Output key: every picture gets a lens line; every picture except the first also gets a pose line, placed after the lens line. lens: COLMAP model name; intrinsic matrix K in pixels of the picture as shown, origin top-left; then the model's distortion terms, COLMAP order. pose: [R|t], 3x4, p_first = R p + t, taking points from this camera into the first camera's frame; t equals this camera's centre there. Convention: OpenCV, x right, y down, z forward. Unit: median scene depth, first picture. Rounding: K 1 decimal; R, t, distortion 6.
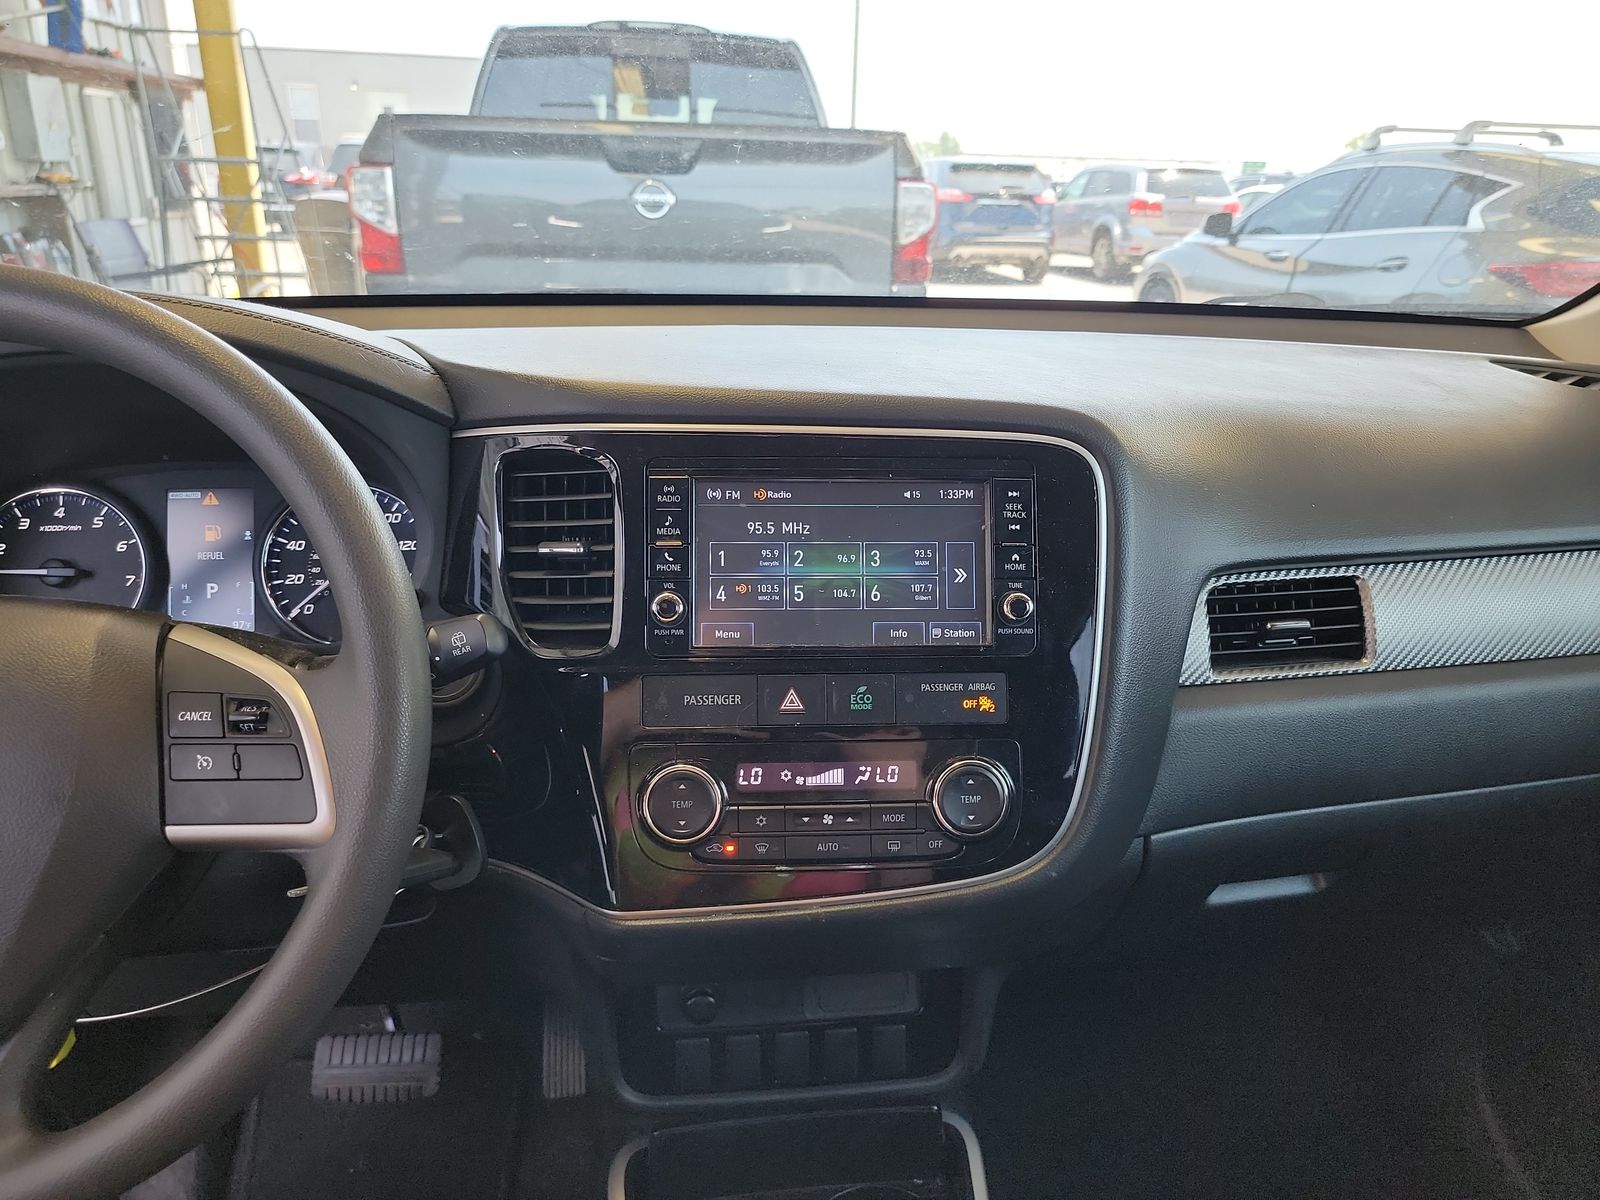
lens RADIAL K [[1092.1, 0, 820.5], [0, 1092.1, 623.8], [0, 0, 1]] dist [0.037246, -0.030550]
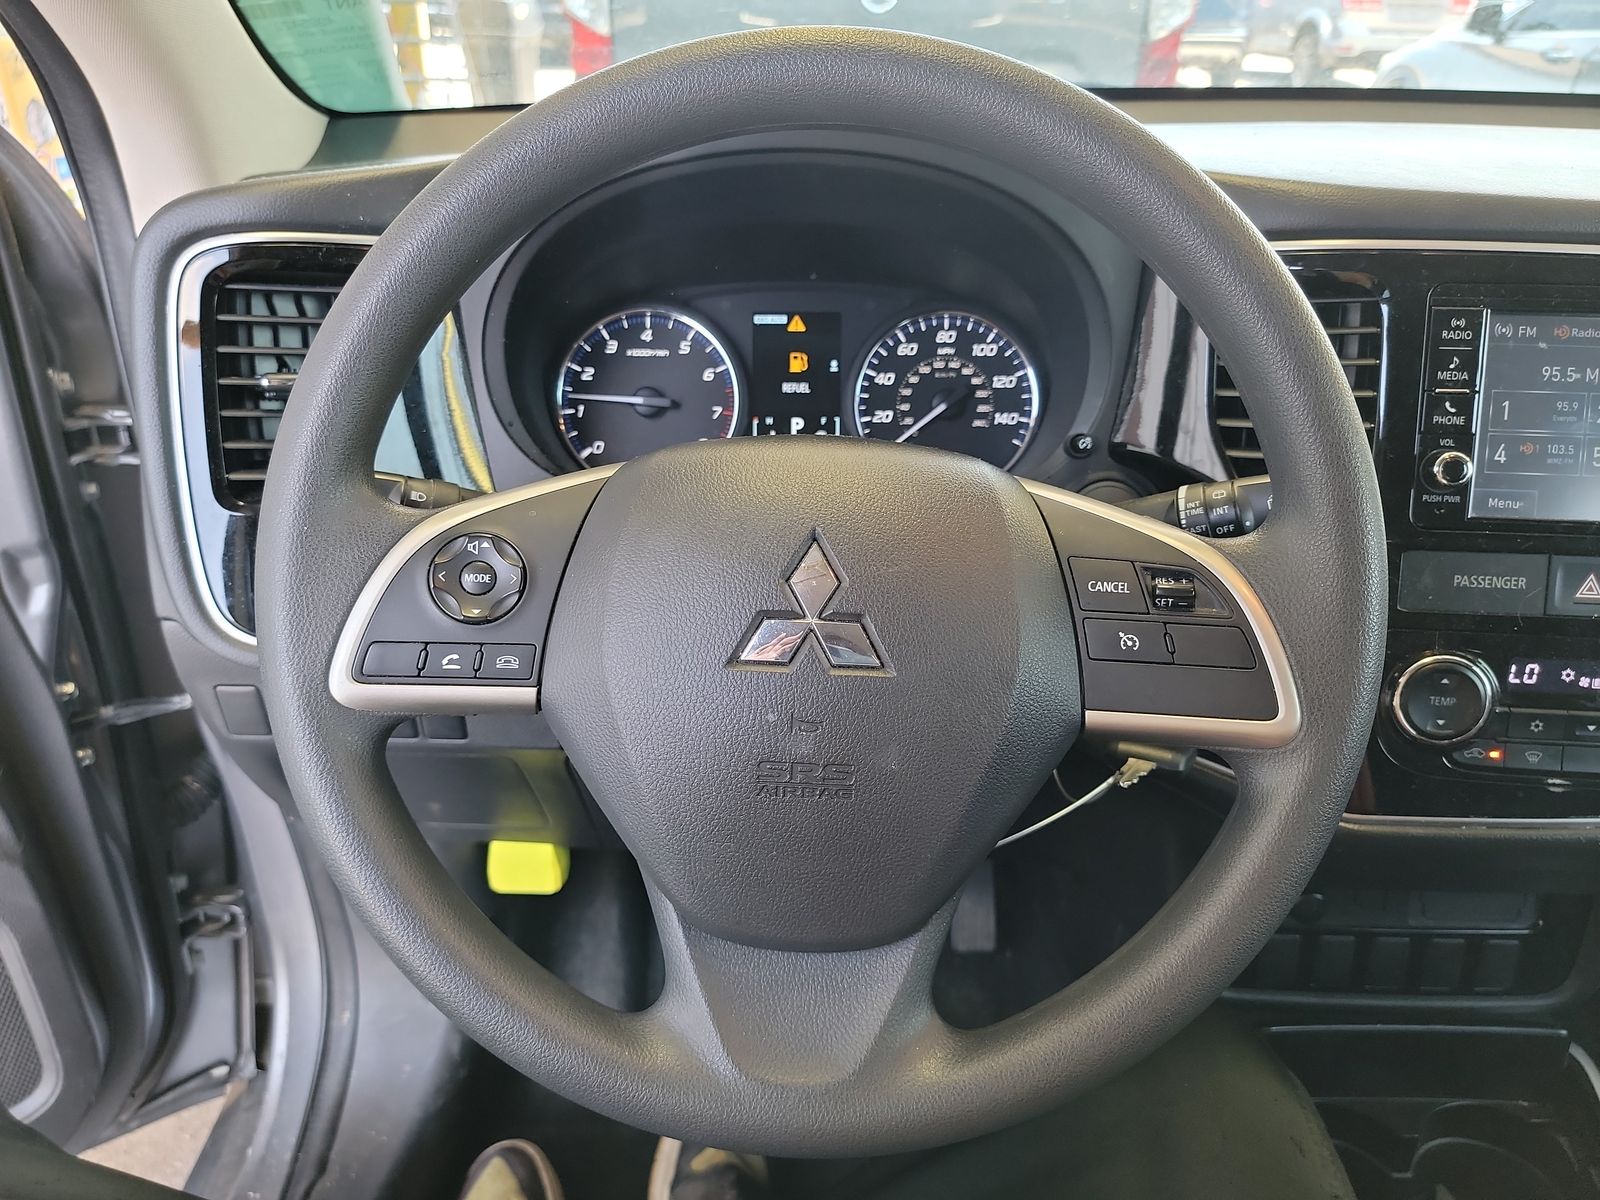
lens RADIAL K [[1092.1, 0, 790.1], [0, 1092.1, 631.4], [0, 0, 1]] dist [0.037246, -0.030550]
pose [[0.991165, 0.058363, -0.119101, -0.453163], [-0.039469, 0.987087, 0.155243, -0.003029], [0.126623, -0.149171, 0.980670, 0.077939]]
